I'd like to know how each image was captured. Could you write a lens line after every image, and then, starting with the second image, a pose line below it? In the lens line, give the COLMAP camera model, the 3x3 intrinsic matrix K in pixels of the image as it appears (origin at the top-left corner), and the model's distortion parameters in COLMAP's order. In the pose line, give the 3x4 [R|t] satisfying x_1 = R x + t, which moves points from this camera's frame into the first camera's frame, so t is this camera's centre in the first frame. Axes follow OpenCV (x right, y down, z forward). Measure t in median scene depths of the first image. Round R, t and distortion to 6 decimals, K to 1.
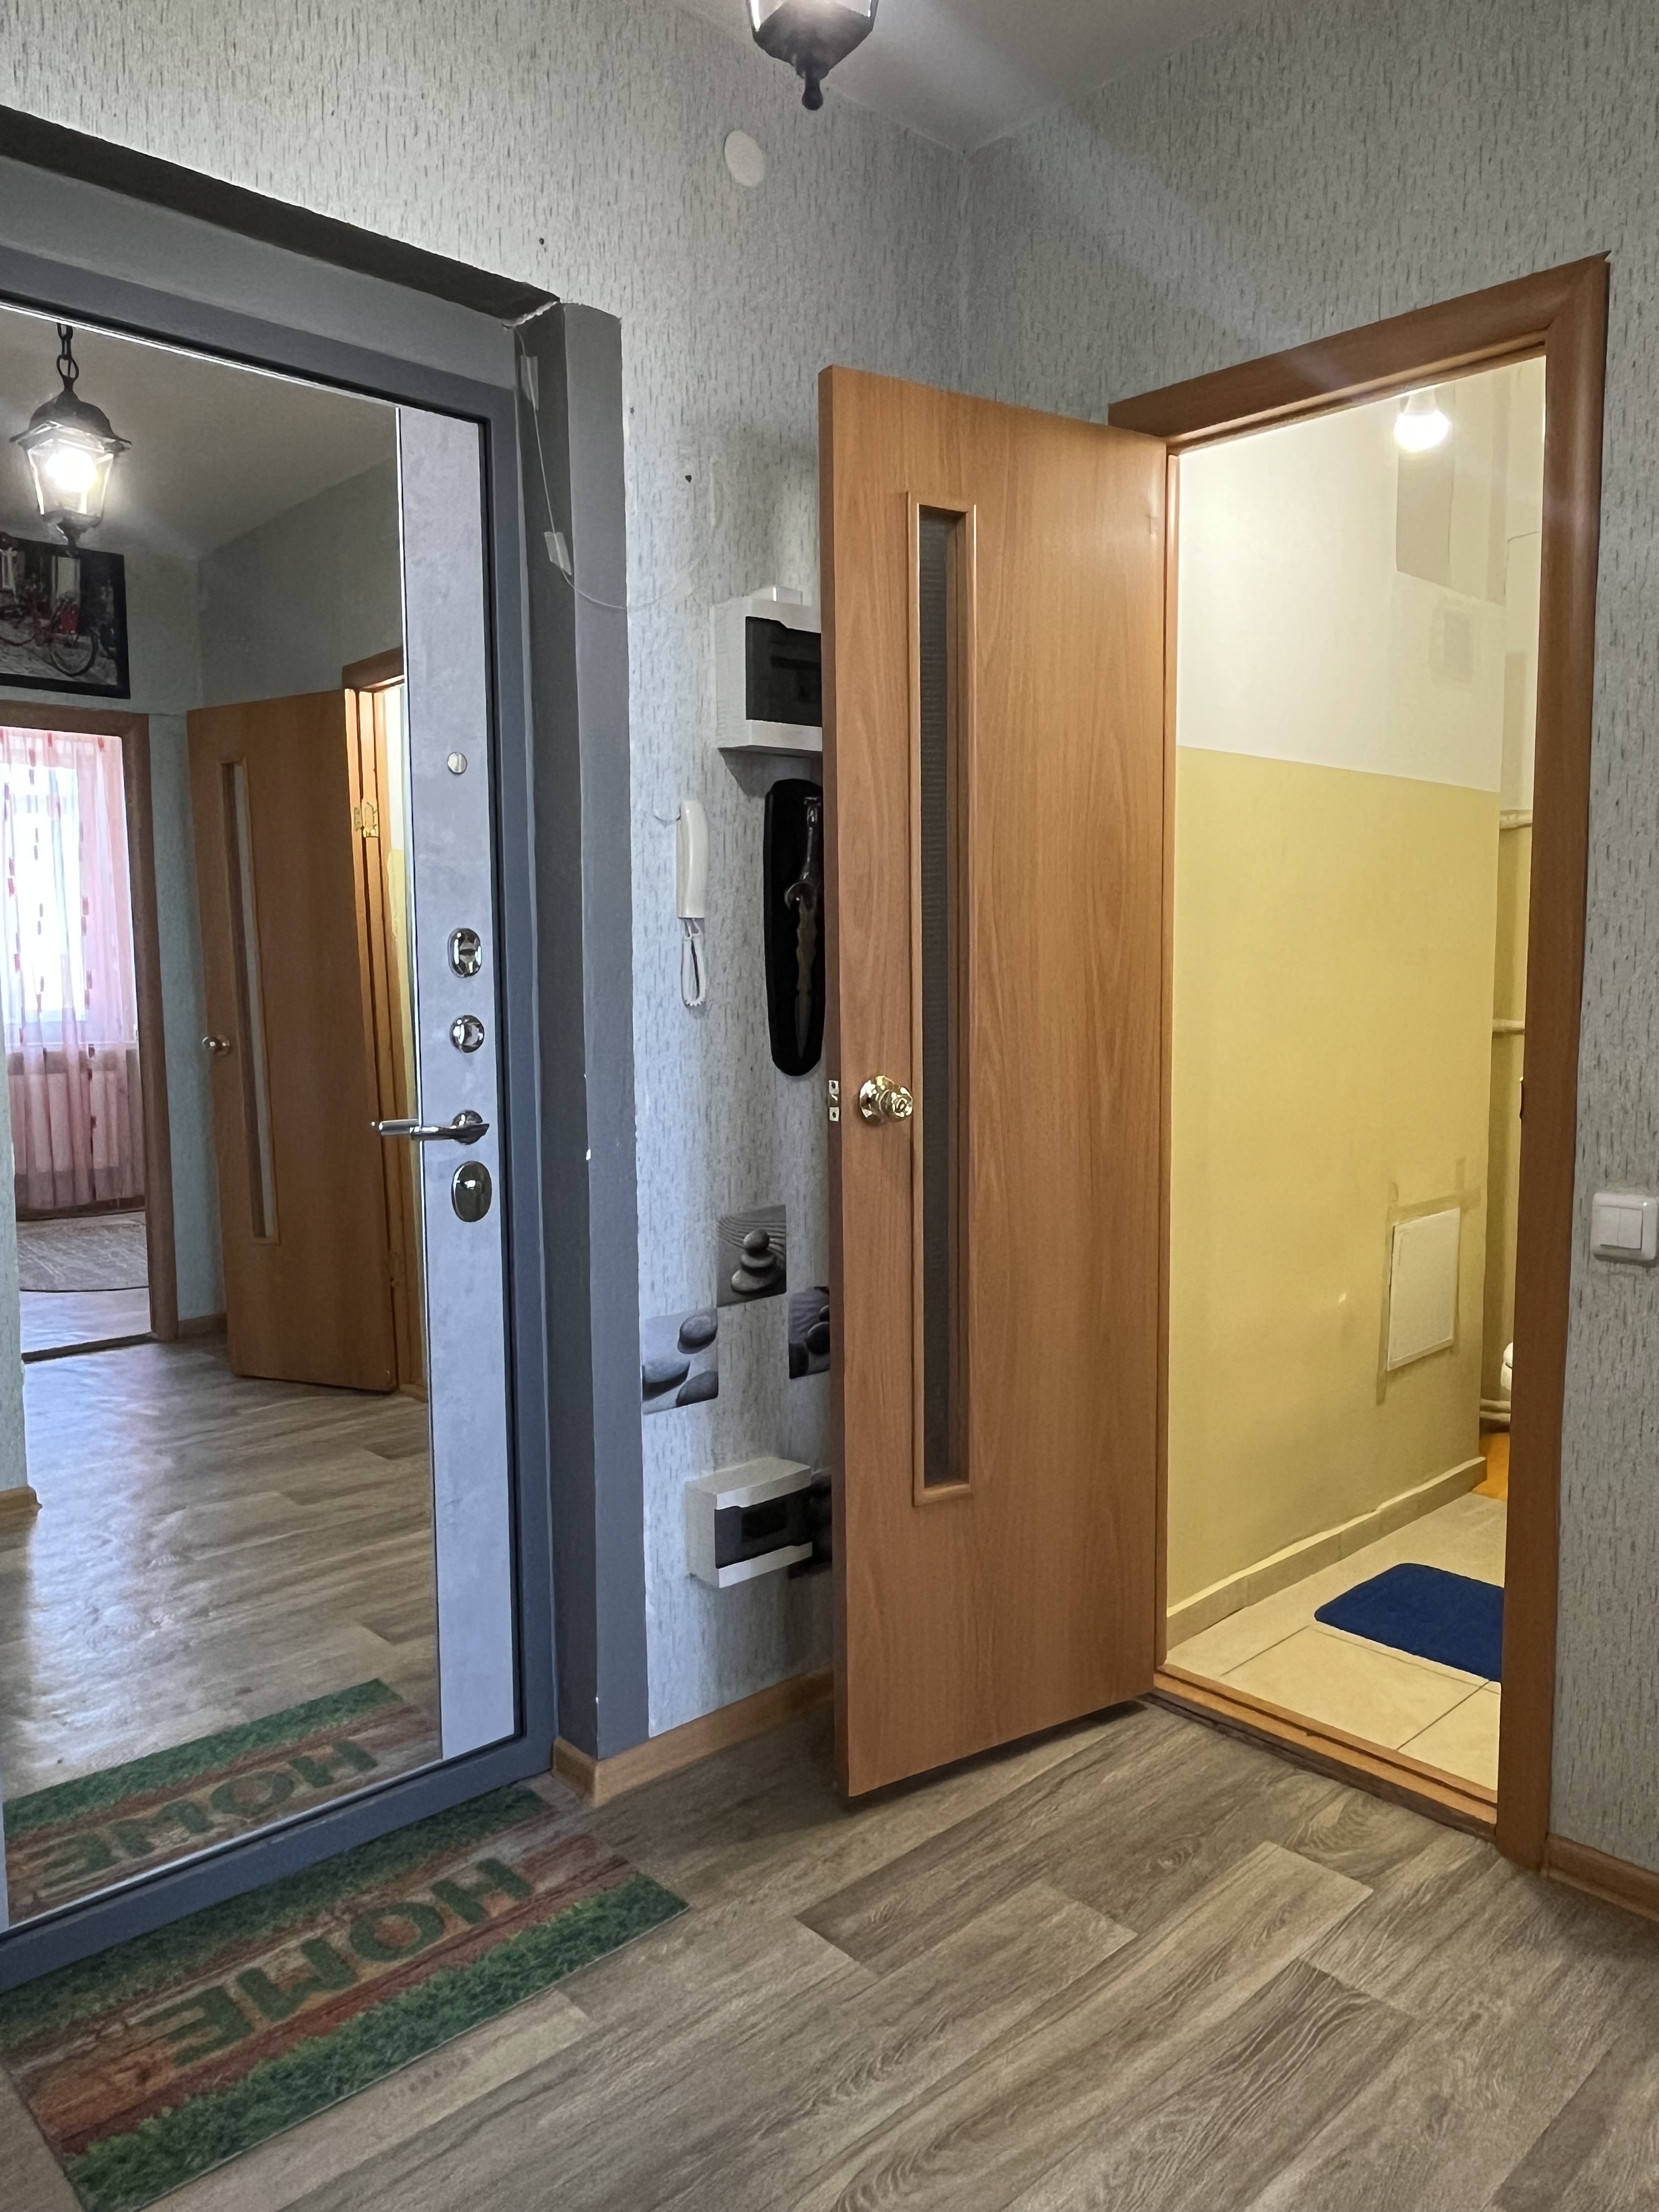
lens RADIAL K [[1545.8, 0, 824.0], [0, 1545.8, 1091.8], [0, 0, 1]] dist [-0.000702, -0.007967]
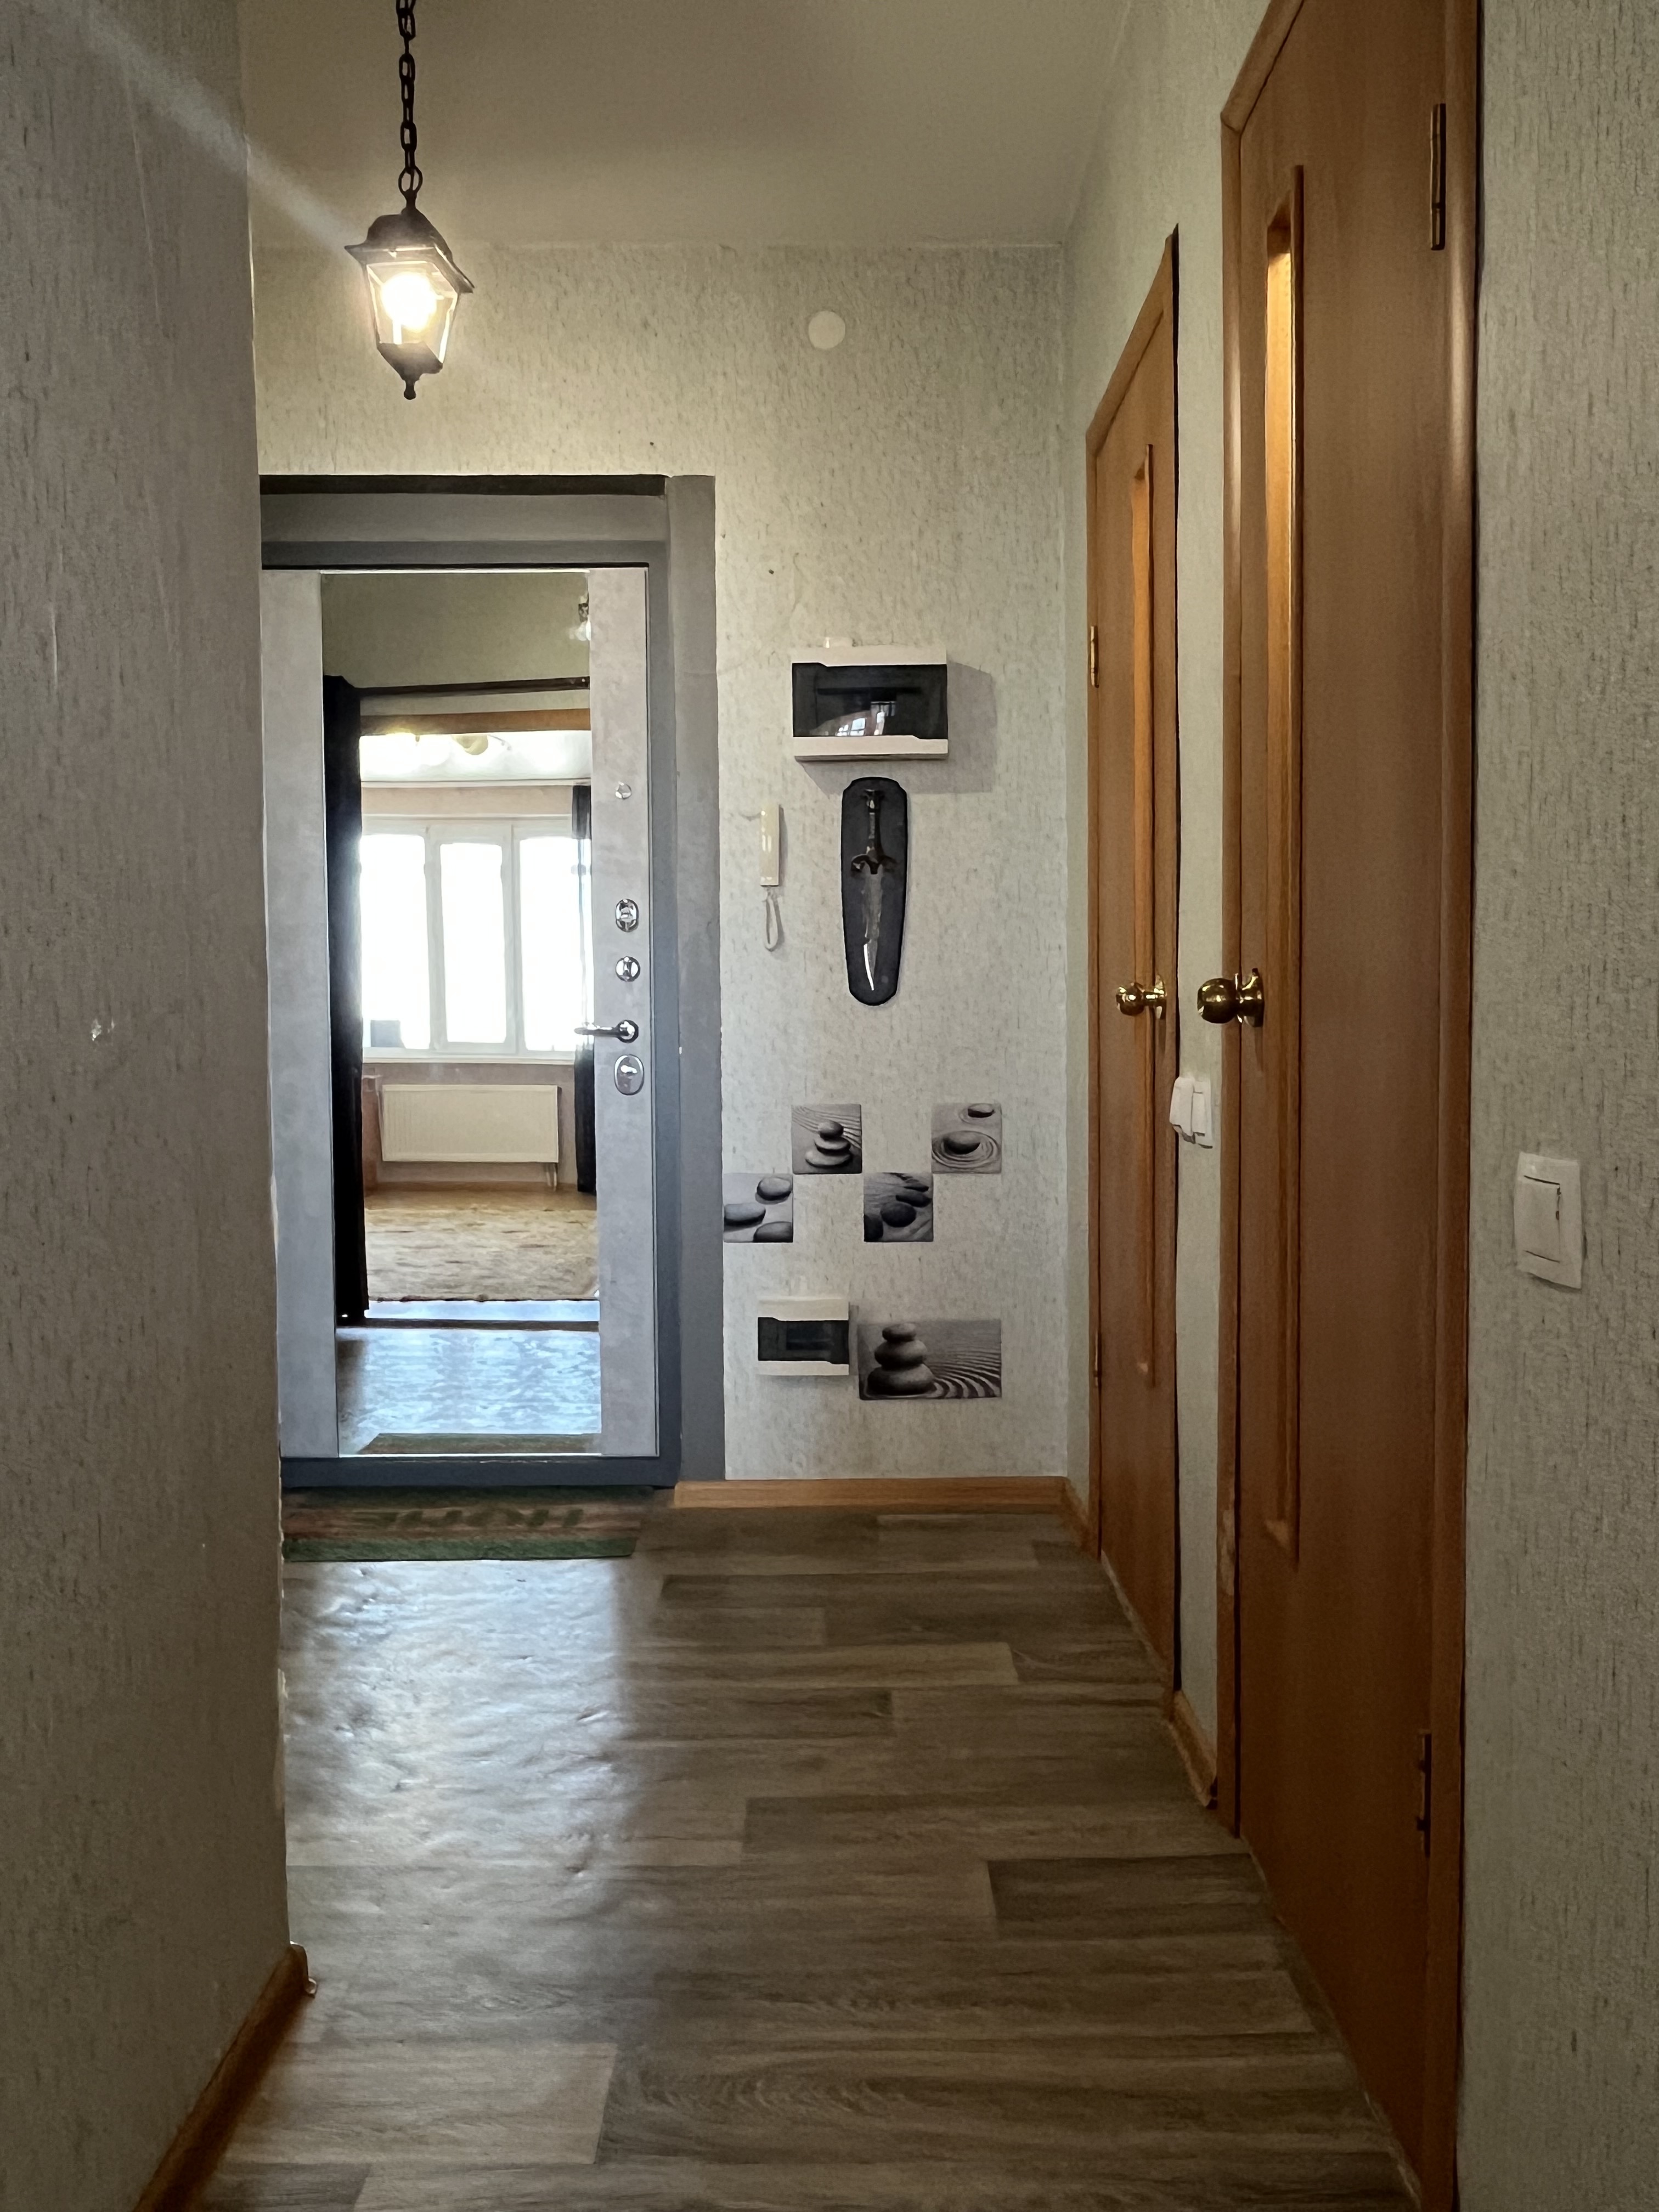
lens RADIAL K [[1545.8, 0, 818.1], [0, 1545.8, 1088.9], [0, 0, 1]] dist [-0.000702, -0.007967]
pose [[0.732688, 0.030492, -0.679882, 0.903707], [-0.056129, 0.998300, -0.015716, 0.089576], [0.678246, 0.049676, 0.733153, 0.025436]]
